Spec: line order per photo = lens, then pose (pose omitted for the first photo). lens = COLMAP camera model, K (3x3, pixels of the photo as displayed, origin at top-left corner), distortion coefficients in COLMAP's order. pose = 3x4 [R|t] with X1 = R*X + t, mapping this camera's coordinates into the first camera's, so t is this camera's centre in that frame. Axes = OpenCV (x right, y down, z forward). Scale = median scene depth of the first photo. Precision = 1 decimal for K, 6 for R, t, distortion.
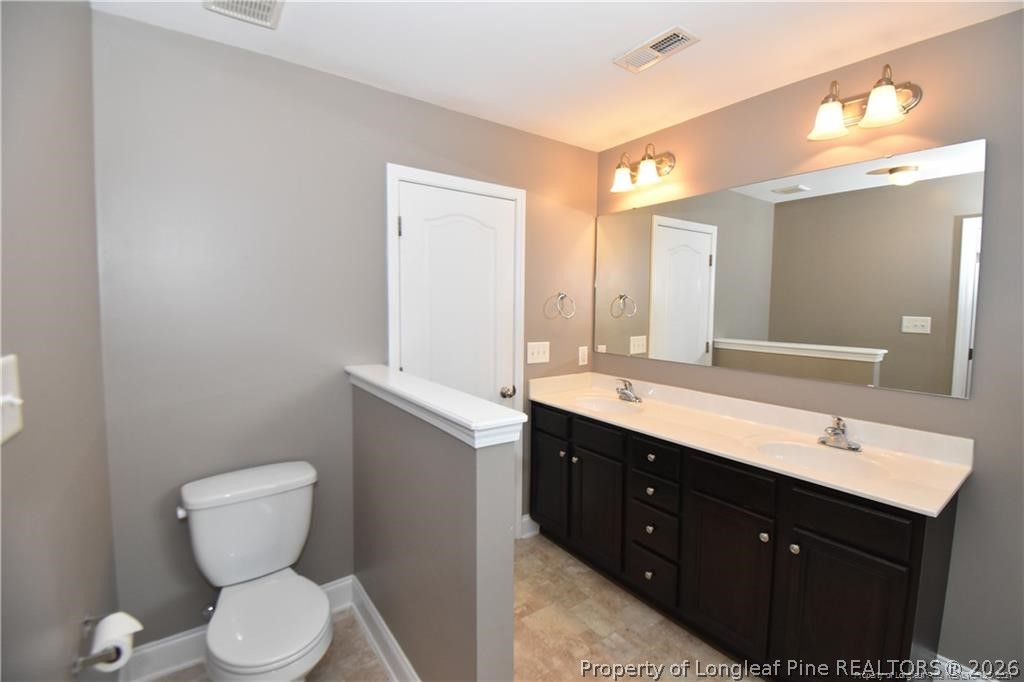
lens RADIAL K [[449.7, 0, 510.3], [0, 449.7, 336.2], [0, 0, 1]] dist [0.001793, -0.001102]
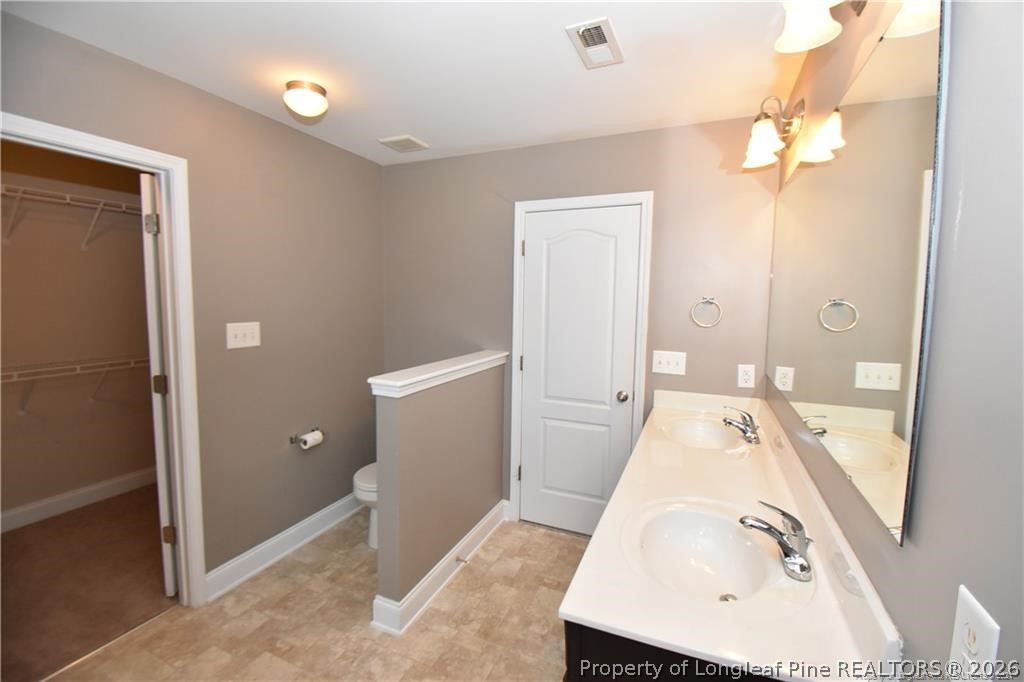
lens RADIAL K [[449.7, 0, 510.3], [0, 449.7, 336.2], [0, 0, 1]] dist [0.001793, -0.001102]
pose [[0.500343, 0.076766, -0.862418, 0.764650], [-0.066829, 0.996514, 0.049931, -0.045839], [0.863245, 0.032652, 0.503729, 0.277473]]
